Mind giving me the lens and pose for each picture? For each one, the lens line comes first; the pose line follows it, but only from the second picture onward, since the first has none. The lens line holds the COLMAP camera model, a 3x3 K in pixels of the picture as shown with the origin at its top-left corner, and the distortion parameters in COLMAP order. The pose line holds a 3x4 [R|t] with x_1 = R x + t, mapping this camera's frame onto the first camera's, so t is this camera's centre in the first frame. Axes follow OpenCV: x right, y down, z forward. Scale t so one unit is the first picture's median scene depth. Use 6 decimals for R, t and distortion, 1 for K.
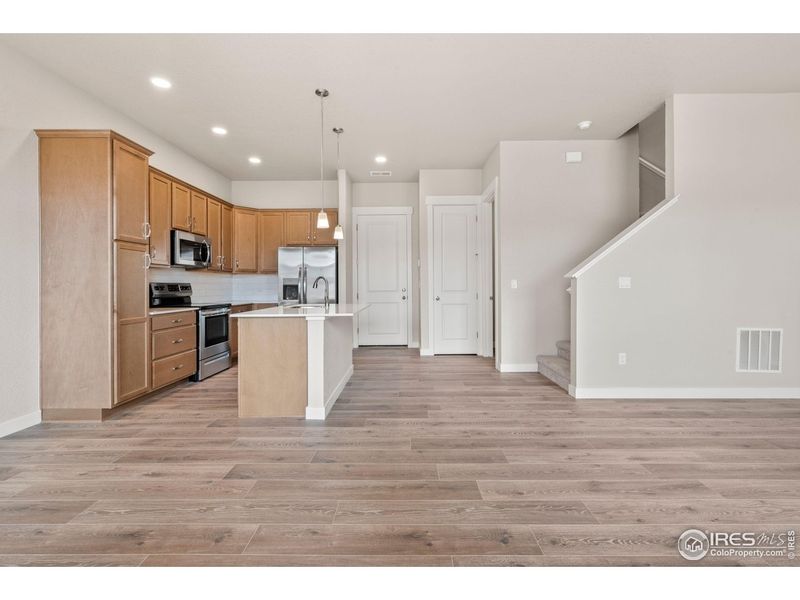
lens RADIAL K [[351.8, 0, 400.8], [0, 351.8, 292.9], [0, 0, 1]] dist [-0.003049, 0.000078]
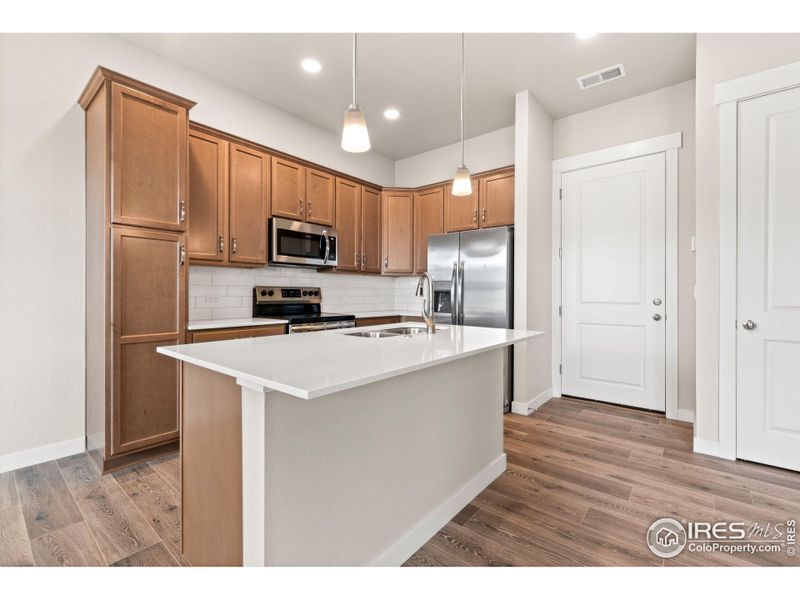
lens RADIAL K [[351.8, 0, 404.1], [0, 351.8, 295.3], [0, 0, 1]] dist [-0.003049, 0.000078]
pose [[0.780242, 0.014242, -0.625316, 0.062865], [-0.022189, 0.999742, -0.004917, -0.011844], [0.625084, 0.017712, 0.780356, 0.582189]]
